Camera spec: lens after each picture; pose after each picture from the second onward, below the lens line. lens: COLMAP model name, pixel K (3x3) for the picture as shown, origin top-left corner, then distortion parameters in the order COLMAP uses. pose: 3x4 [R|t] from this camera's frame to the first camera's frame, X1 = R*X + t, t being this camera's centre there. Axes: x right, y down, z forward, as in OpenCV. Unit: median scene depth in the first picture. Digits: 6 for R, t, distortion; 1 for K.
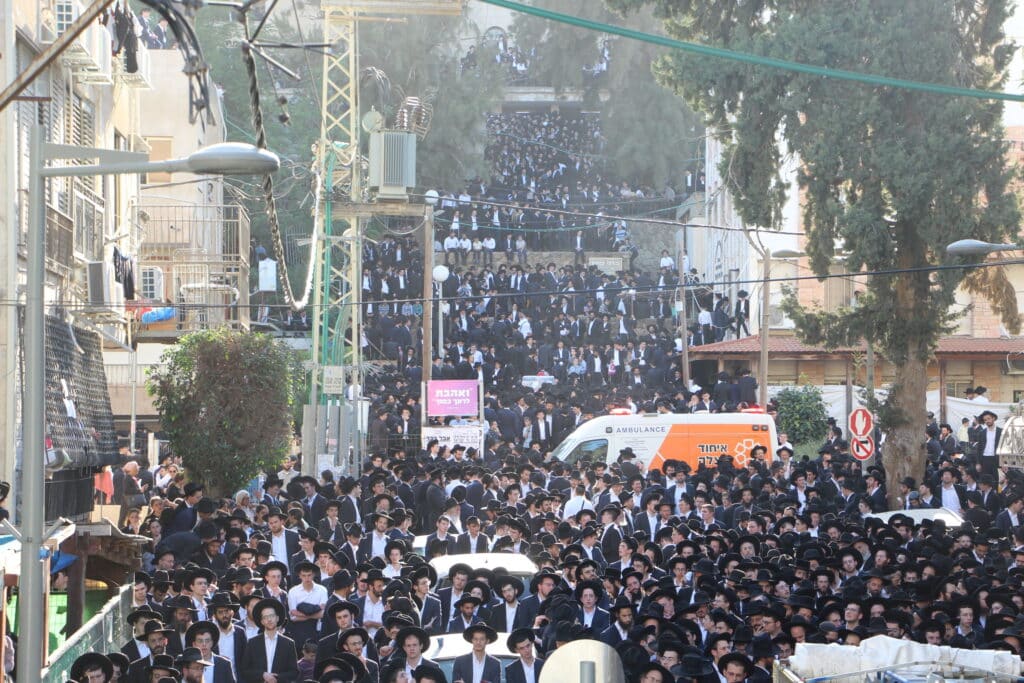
lens RADIAL K [[2931.9, 0, 512.0], [0, 2931.9, 341.5], [0, 0, 1]] dist [0.575227, -0.025739]
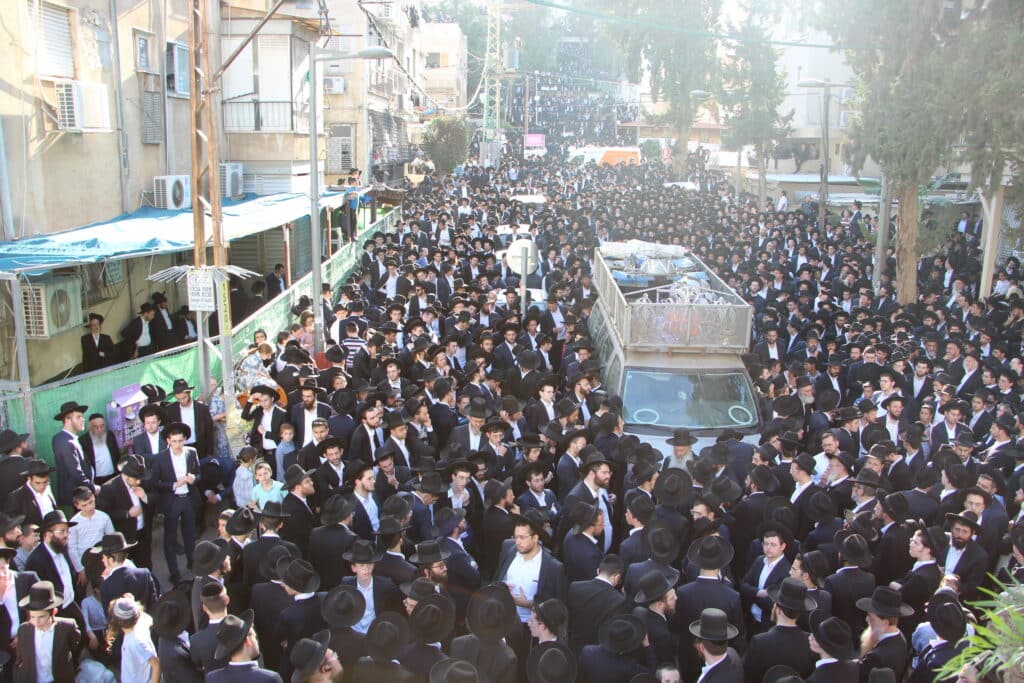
lens RADIAL K [[874.3, 0, 512.0], [0, 874.3, 341.5], [0, 0, 1]] dist [-0.135776, 0.000541]
pose [[0.996421, 0.033397, -0.077653, 0.038270], [-0.013085, 0.968511, 0.248628, -0.002395], [0.083511, -0.246722, 0.965481, 0.100797]]
